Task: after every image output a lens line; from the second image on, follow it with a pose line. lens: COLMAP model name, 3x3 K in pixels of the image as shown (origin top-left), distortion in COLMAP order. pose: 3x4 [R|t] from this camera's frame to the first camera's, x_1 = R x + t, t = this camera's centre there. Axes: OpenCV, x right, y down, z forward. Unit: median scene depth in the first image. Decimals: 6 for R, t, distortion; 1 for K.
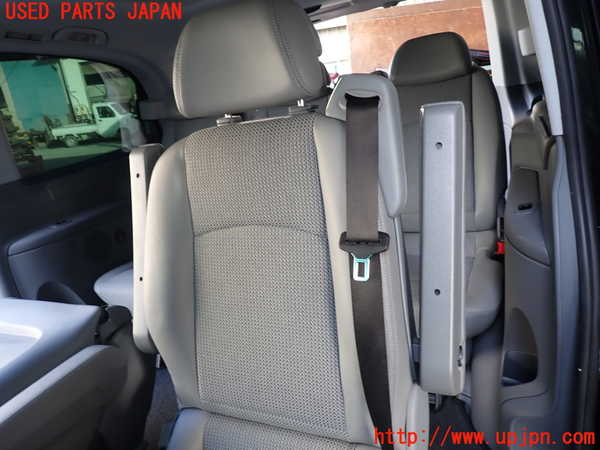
lens RADIAL K [[438.0, 0, 300.0], [0, 438.0, 225.0], [0, 0, 1]] dist [-0.000176, 0.001969]
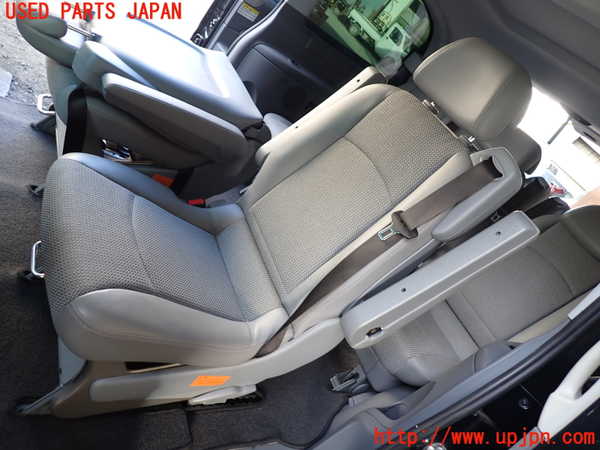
lens RADIAL K [[438.0, 0, 300.0], [0, 438.0, 225.0], [0, 0, 1]] dist [-0.000176, 0.001969]
pose [[0.519318, 0.831573, -0.196964, 0.159733], [-0.818824, 0.550165, 0.163849, 0.053291], [0.244616, 0.076189, 0.966622, -0.290615]]
